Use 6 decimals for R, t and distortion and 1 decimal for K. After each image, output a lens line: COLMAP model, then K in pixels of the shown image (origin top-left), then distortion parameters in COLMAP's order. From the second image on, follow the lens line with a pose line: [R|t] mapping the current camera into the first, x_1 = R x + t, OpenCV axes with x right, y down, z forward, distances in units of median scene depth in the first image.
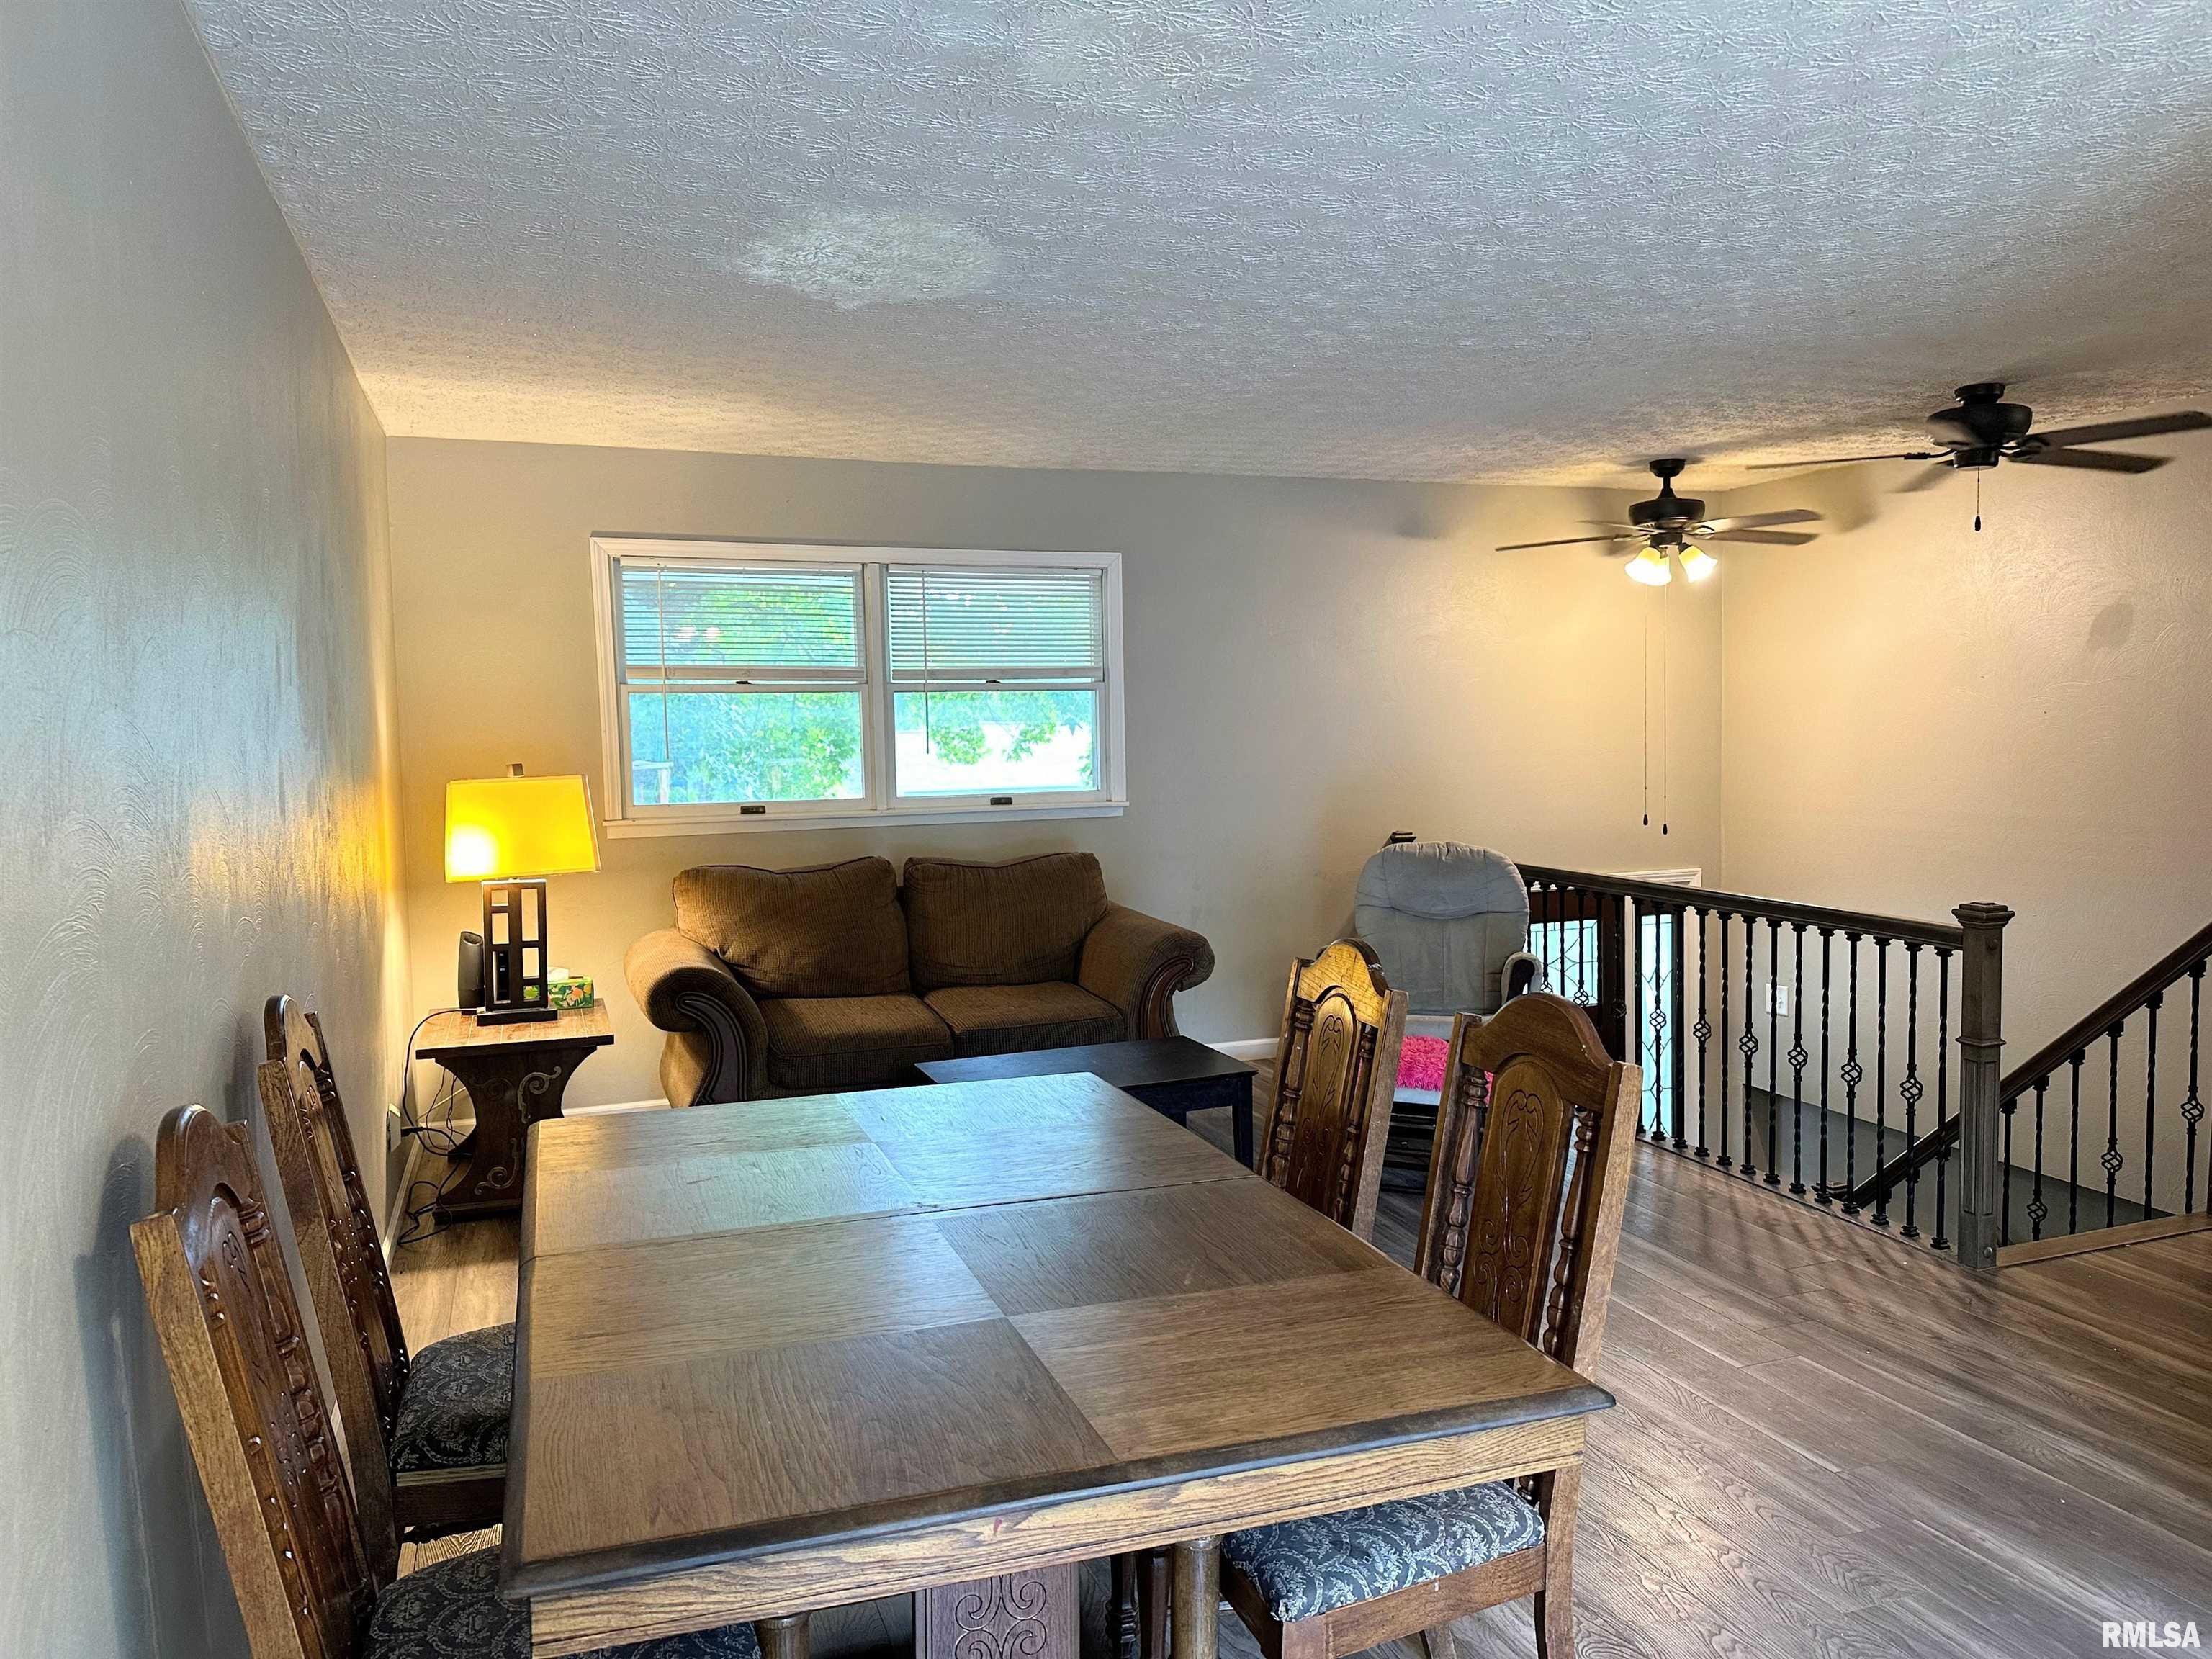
lens RADIAL K [[1525.3, 0, 1094.7], [0, 1525.3, 832.0], [0, 0, 1]] dist [0.081136, -0.101860]
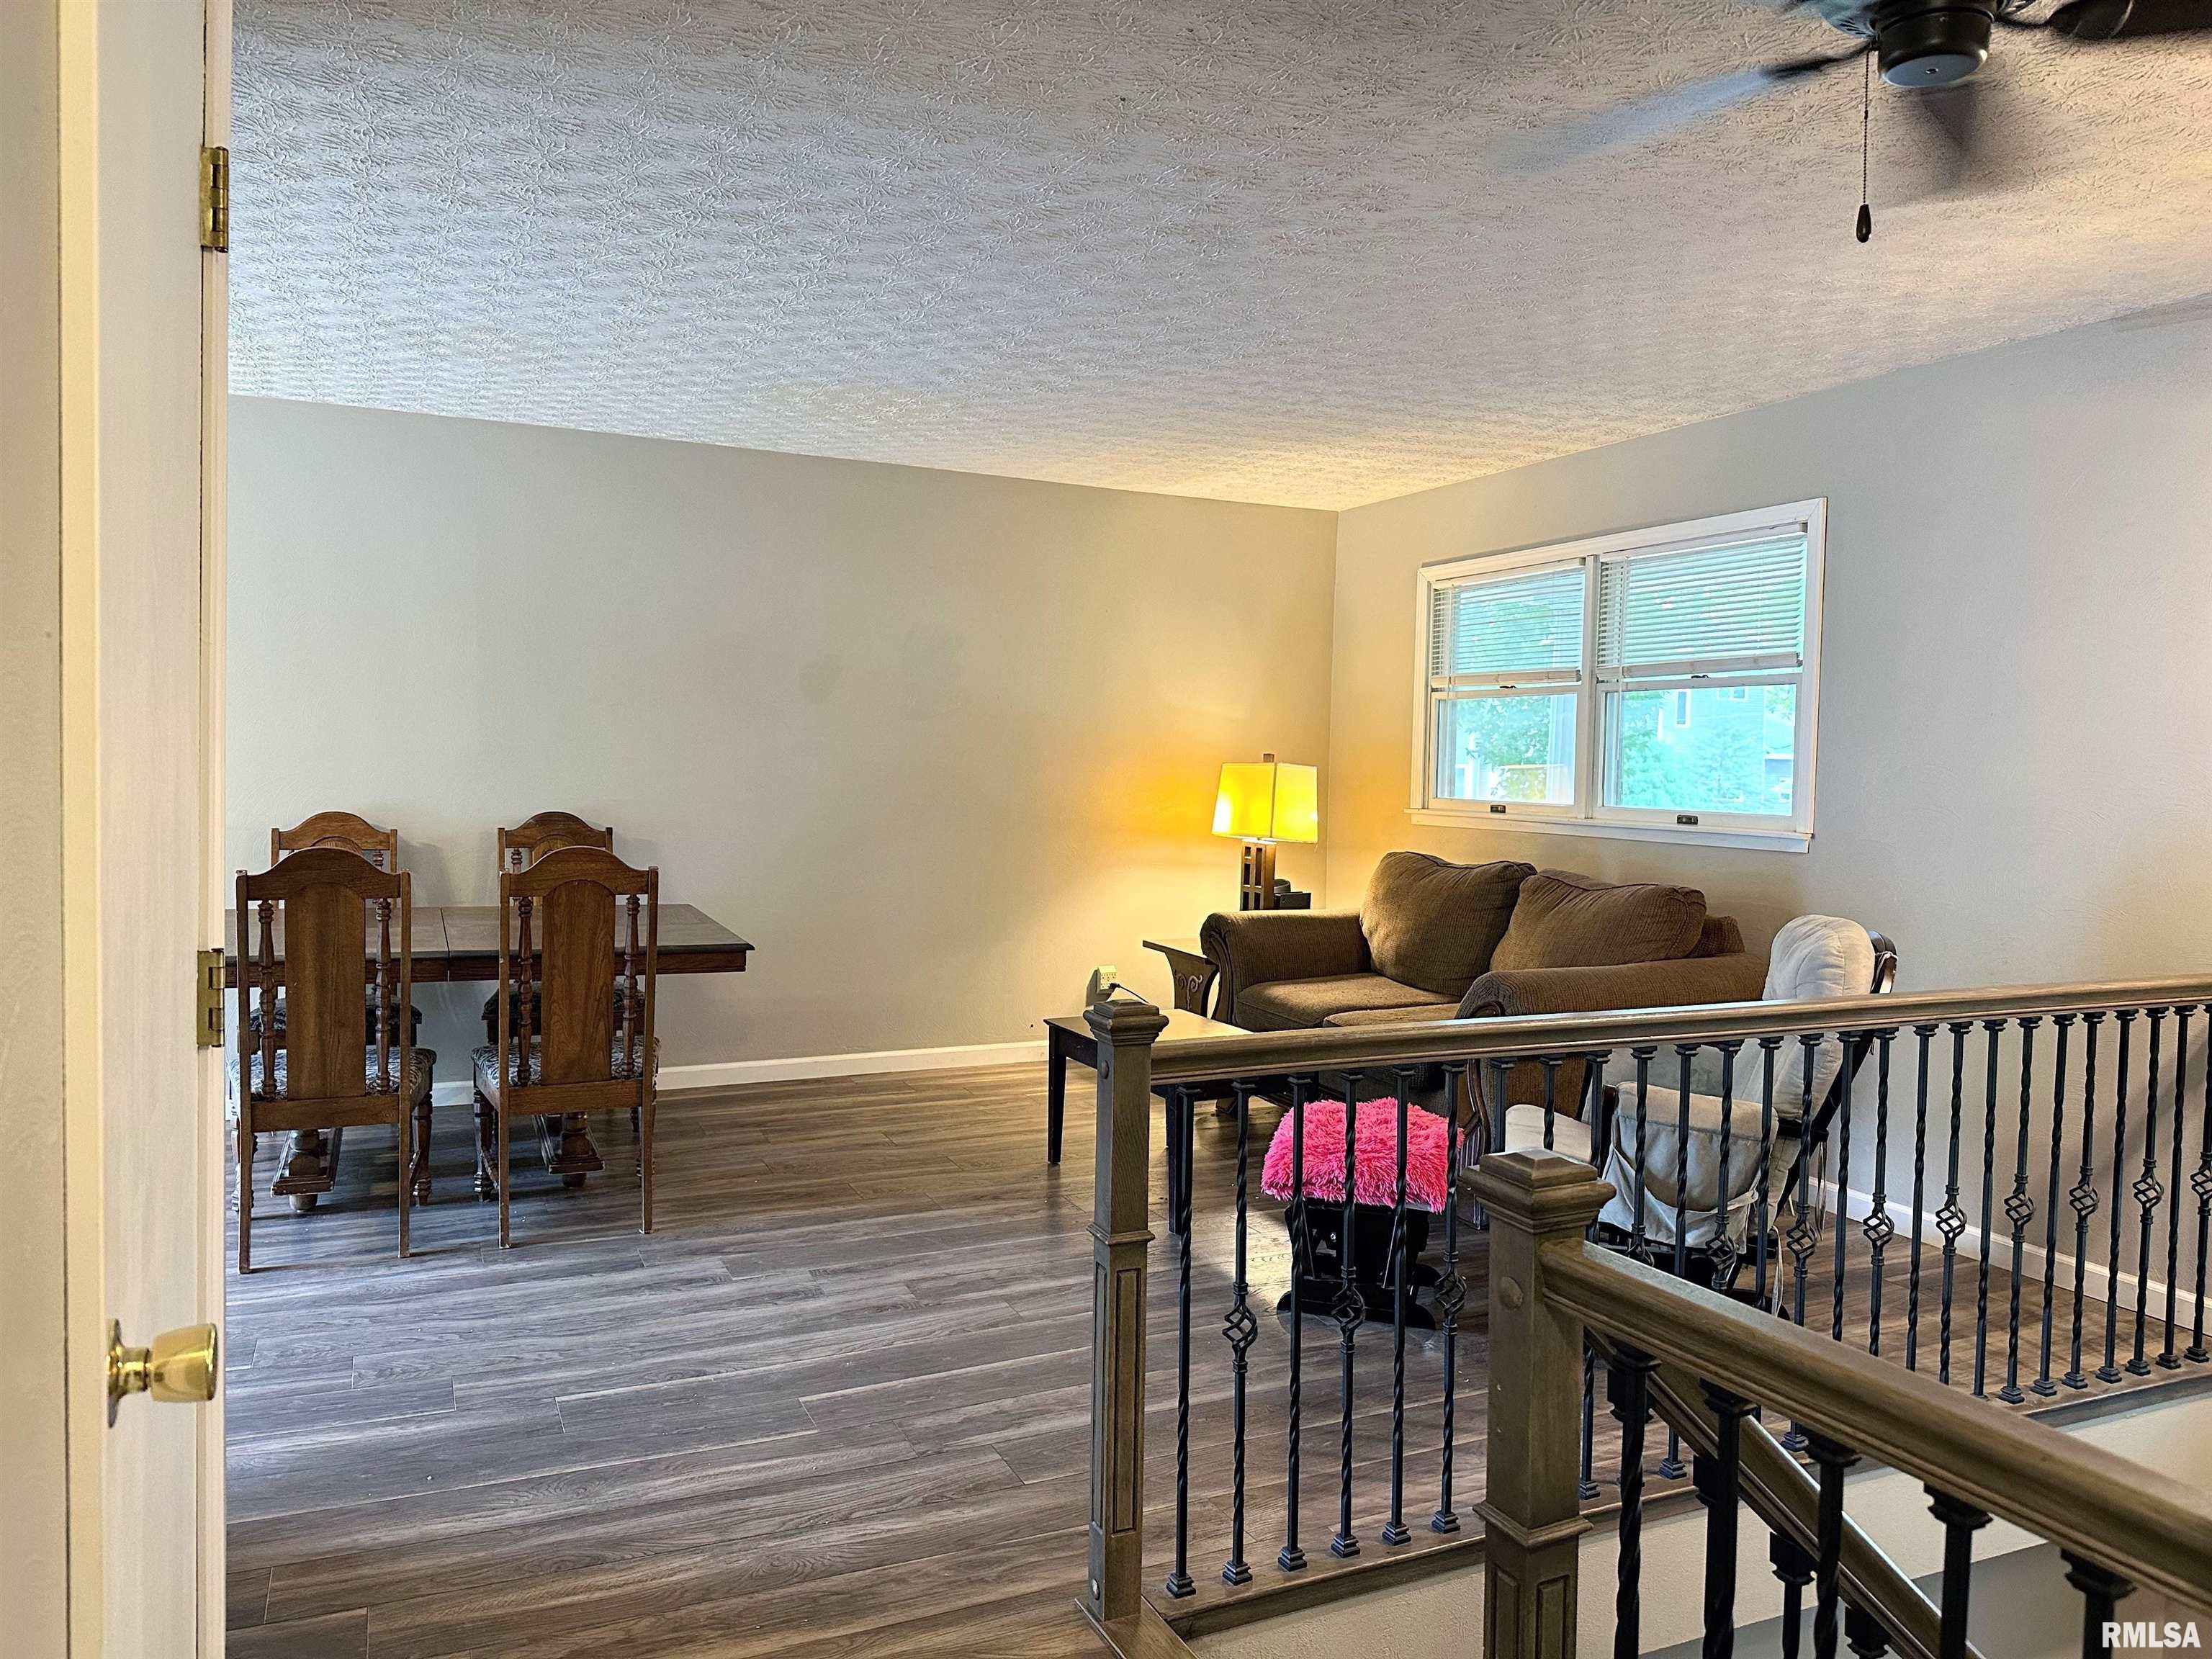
lens RADIAL K [[1563.0, 0, 1114.0], [0, 1563.0, 821.0], [0, 0, 1]] dist [0.030980, -0.028083]
pose [[0.089459, 0.064488, -0.993901, 1.143942], [-0.098506, 0.993582, 0.055601, -0.053290], [0.991107, 0.092932, 0.095238, 0.912291]]
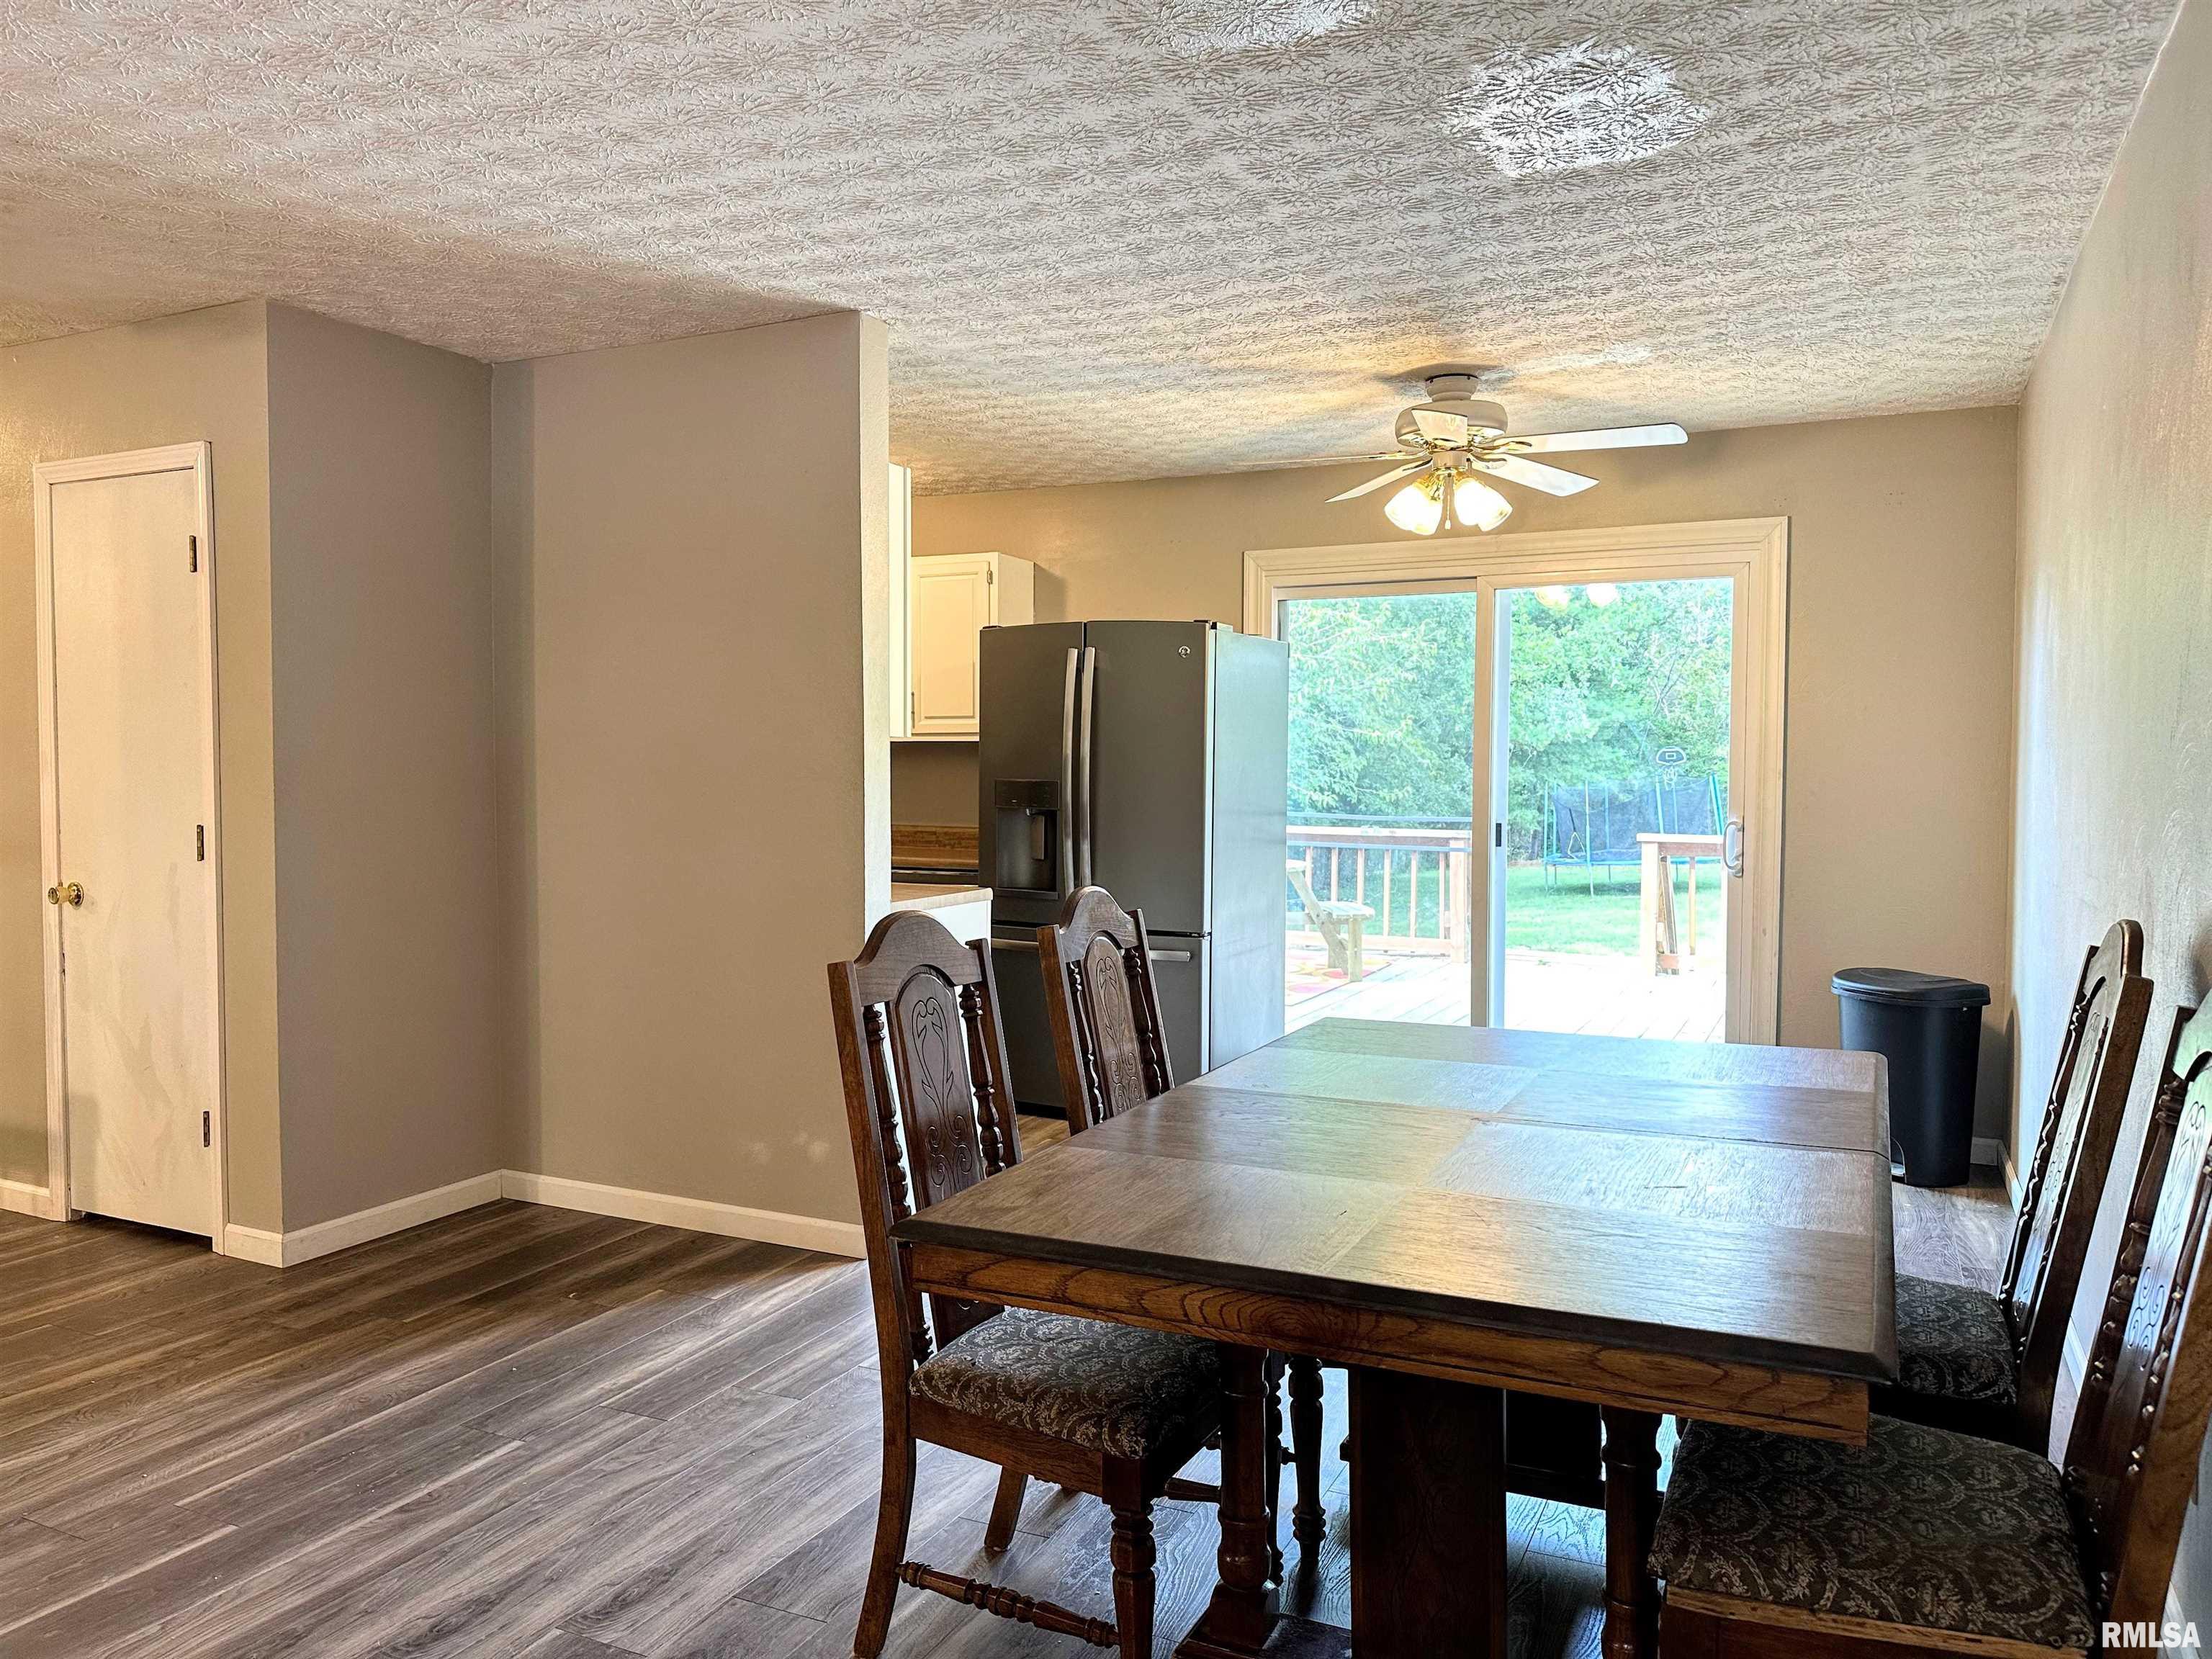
lens RADIAL K [[1563.0, 0, 1114.0], [0, 1563.0, 821.0], [0, 0, 1]] dist [0.030980, -0.028083]
pose [[-0.699435, -0.009582, 0.714632, -0.364633], [0.061748, 0.995361, 0.073782, -0.022299], [-0.712023, 0.095733, -0.695599, 1.025822]]
